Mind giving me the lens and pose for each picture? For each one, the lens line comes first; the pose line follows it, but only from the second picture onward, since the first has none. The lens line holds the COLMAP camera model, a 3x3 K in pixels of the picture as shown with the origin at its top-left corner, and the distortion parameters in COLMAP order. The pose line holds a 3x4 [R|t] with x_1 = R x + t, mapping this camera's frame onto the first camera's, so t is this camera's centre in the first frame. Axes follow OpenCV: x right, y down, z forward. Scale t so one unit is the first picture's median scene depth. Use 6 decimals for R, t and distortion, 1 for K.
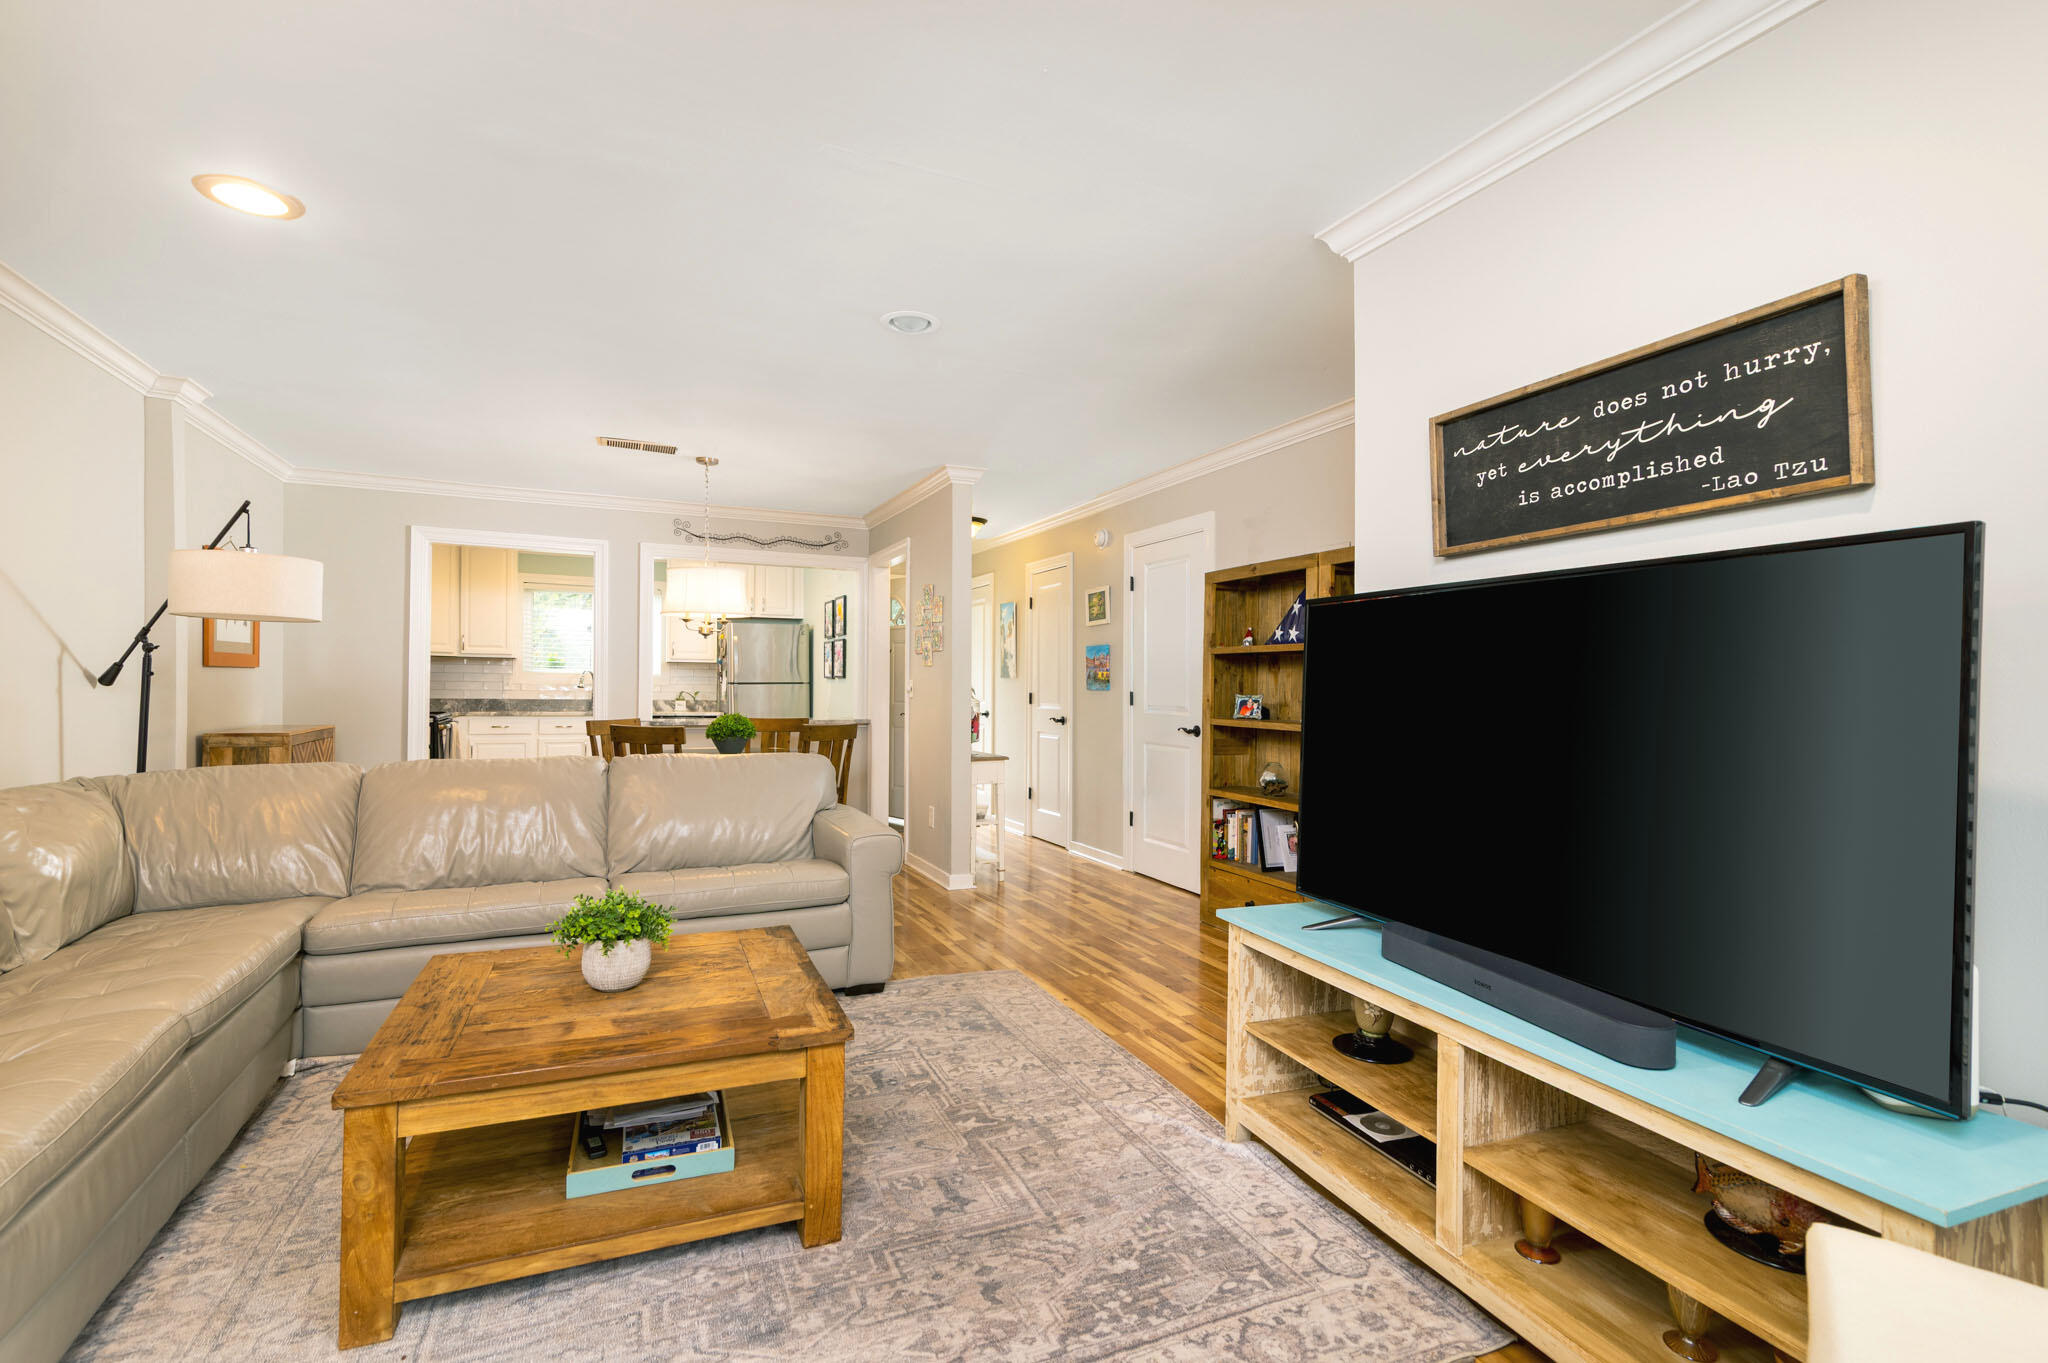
lens RADIAL K [[944.5, 0, 1013.0], [0, 944.5, 683.4], [0, 0, 1]] dist [0.016970, -0.001225]
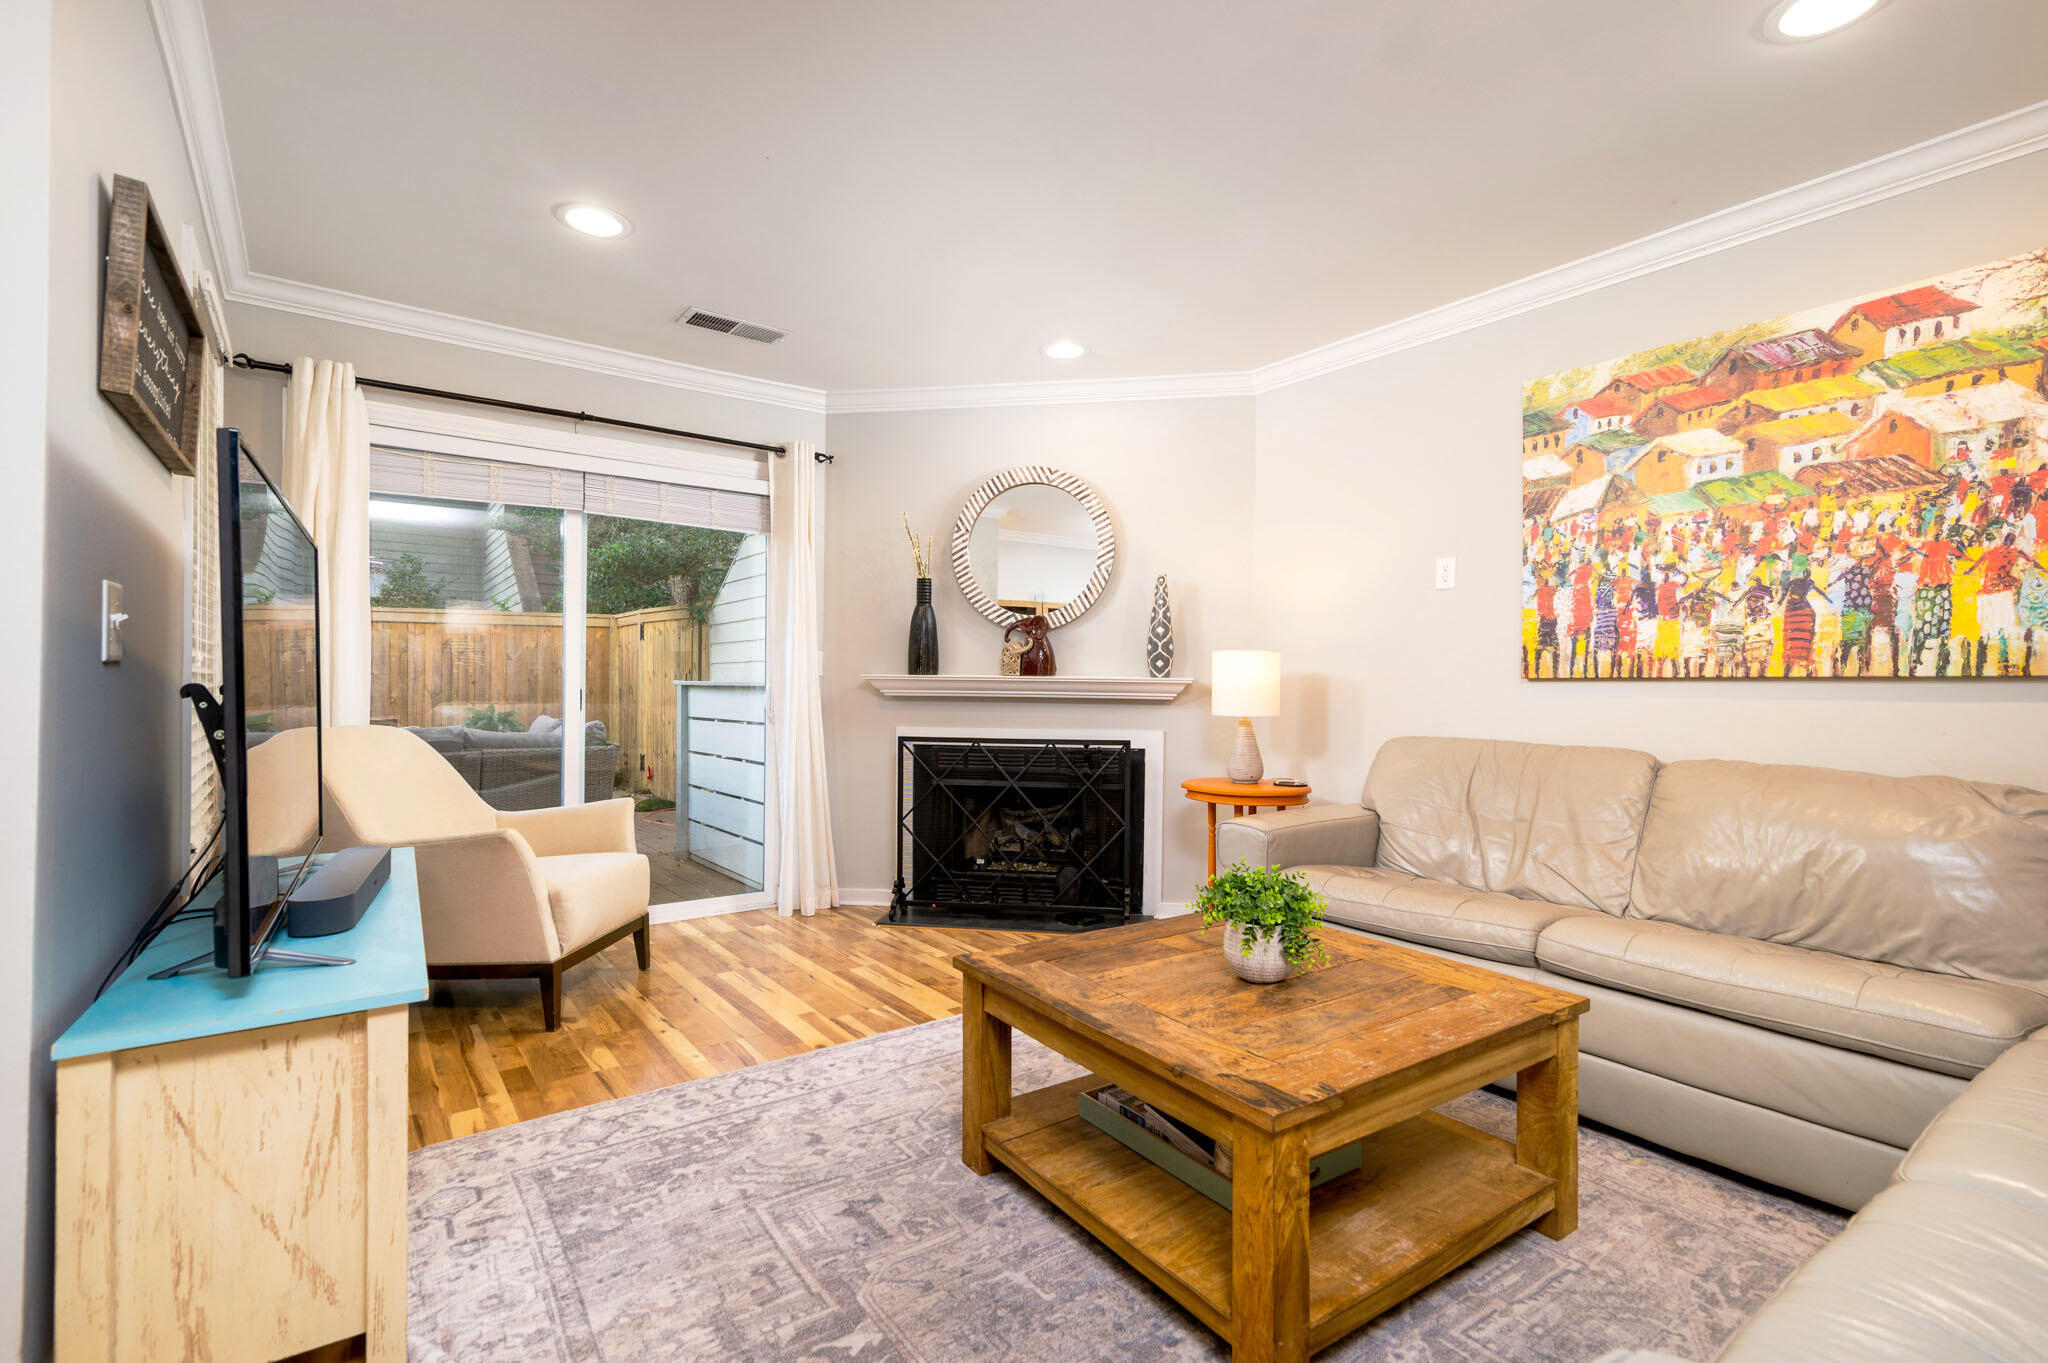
lens RADIAL K [[944.5, 0, 1062.0], [0, 944.5, 694.4], [0, 0, 1]] dist [0.016970, -0.001225]
pose [[-0.968345, -0.013274, -0.249263, -0.017727], [-0.015829, 0.999841, 0.008250, 0.058971], [0.249114, 0.011935, -0.968401, 2.028610]]
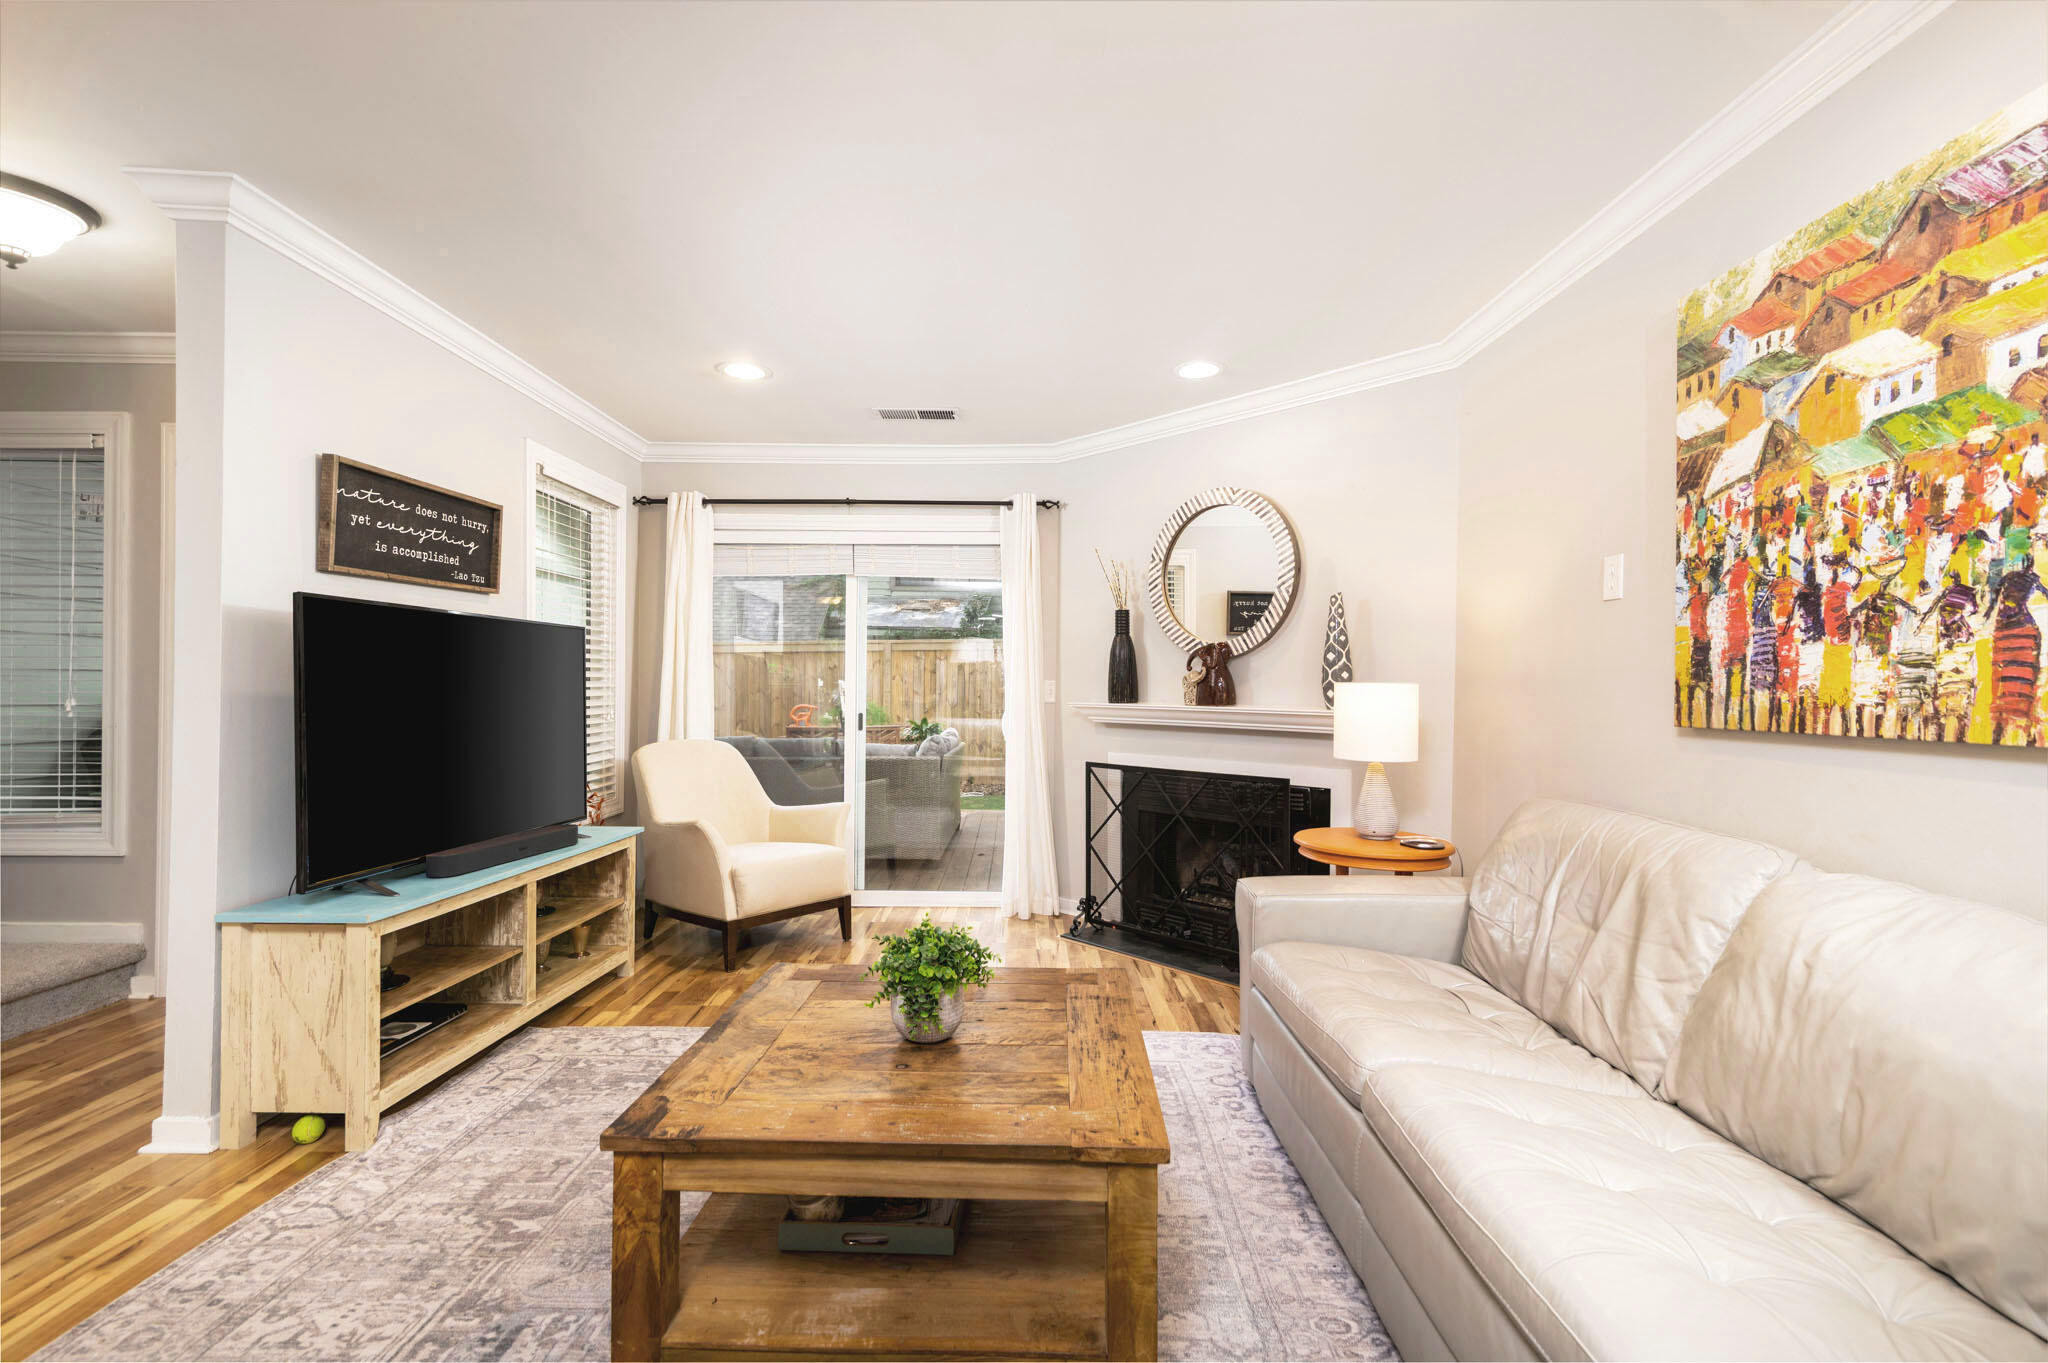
lens RADIAL K [[944.5, 0, 1044.4], [0, 944.5, 692.2], [0, 0, 1]] dist [0.016970, -0.001225]
pose [[-0.921498, -0.019427, 0.387898, -0.956996], [-0.016425, 0.999804, 0.011055, -0.010635], [-0.388036, 0.003816, -0.921636, 1.984375]]
